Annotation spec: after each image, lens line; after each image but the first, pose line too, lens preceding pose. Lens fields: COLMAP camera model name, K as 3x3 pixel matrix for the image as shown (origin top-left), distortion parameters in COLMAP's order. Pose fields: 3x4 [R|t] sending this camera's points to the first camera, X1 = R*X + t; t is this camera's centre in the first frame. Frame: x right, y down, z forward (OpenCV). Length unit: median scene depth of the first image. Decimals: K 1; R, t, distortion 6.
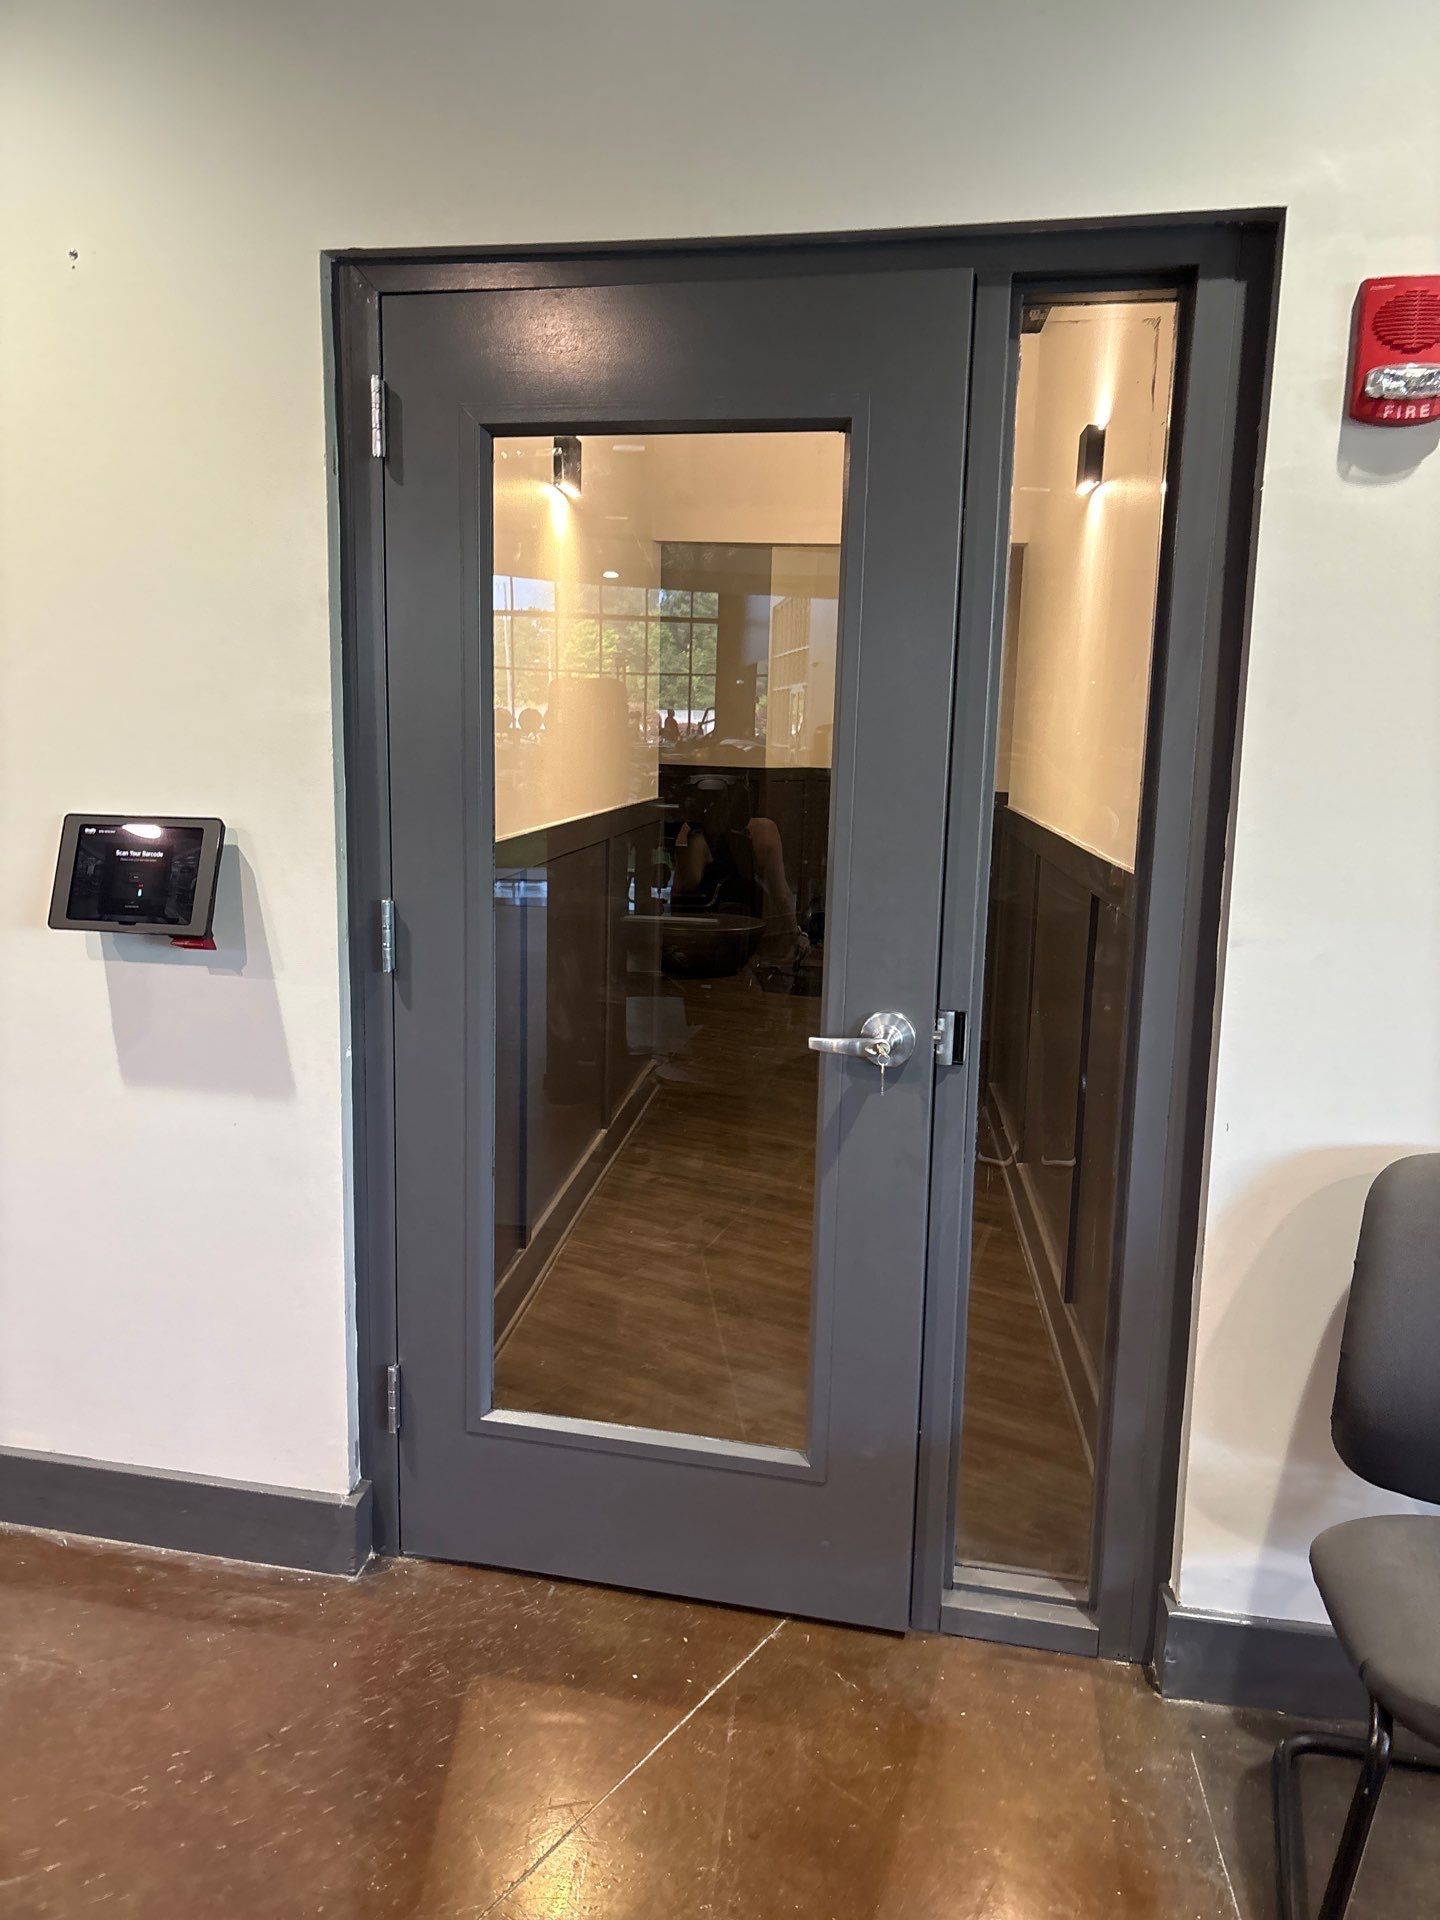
lens RADIAL K [[1436.7, 0, 719.8], [0, 1436.7, 960.6], [0, 0, 1]] dist [0.047932, -0.062024]
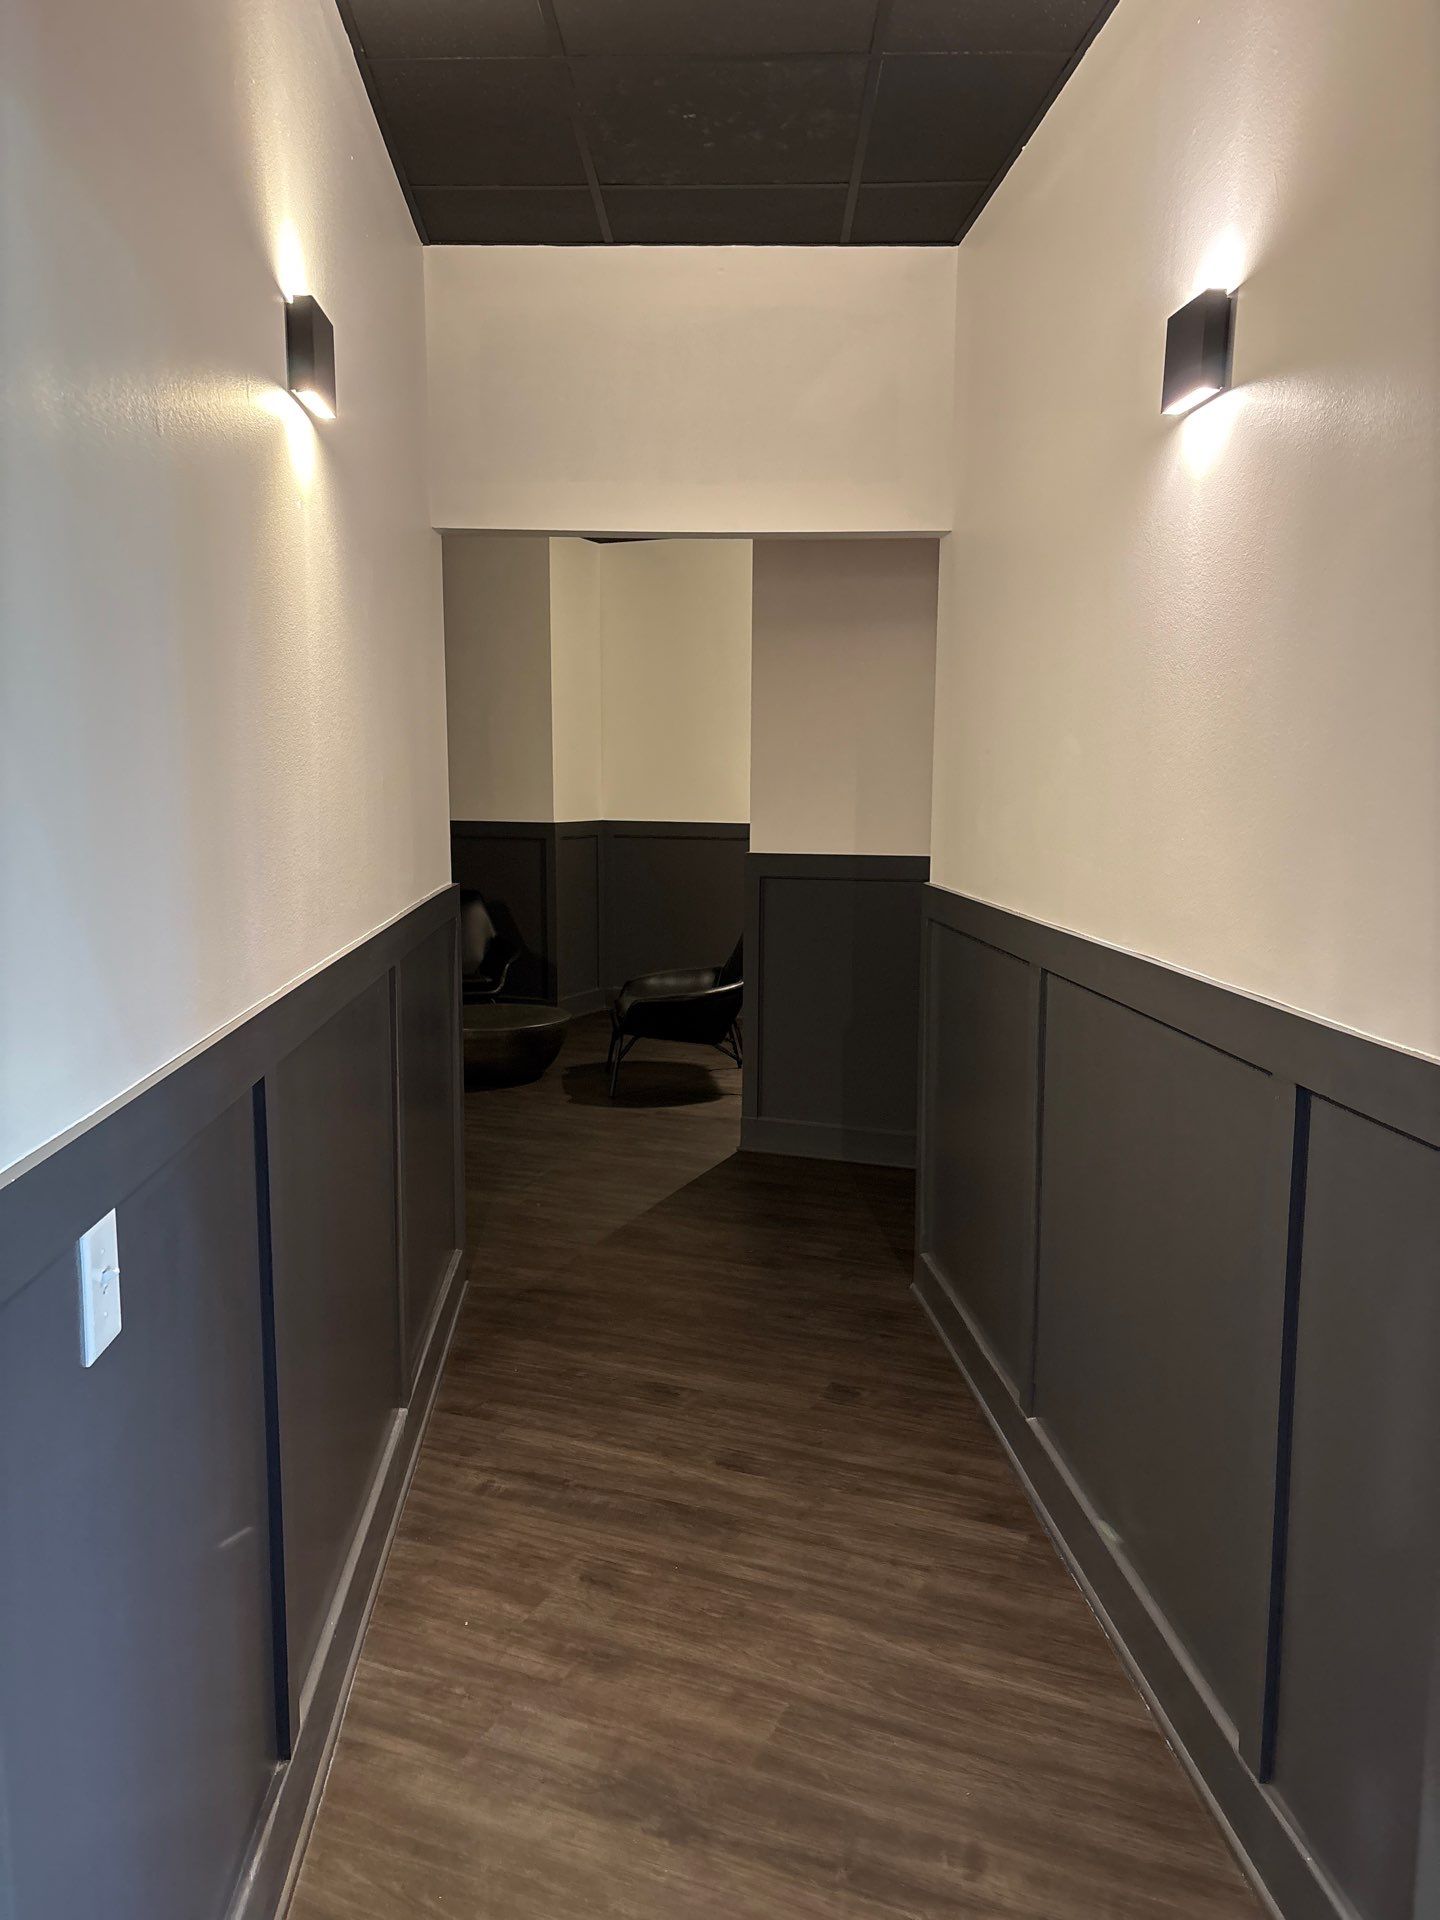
lens RADIAL K [[1436.7, 0, 717.4], [0, 1436.7, 957.7], [0, 0, 1]] dist [0.047932, -0.062024]
pose [[0.984188, -0.041287, 0.172251, -0.052875], [0.045853, 0.998692, -0.022613, -0.077405], [-0.171092, 0.030154, 0.984794, 0.390027]]
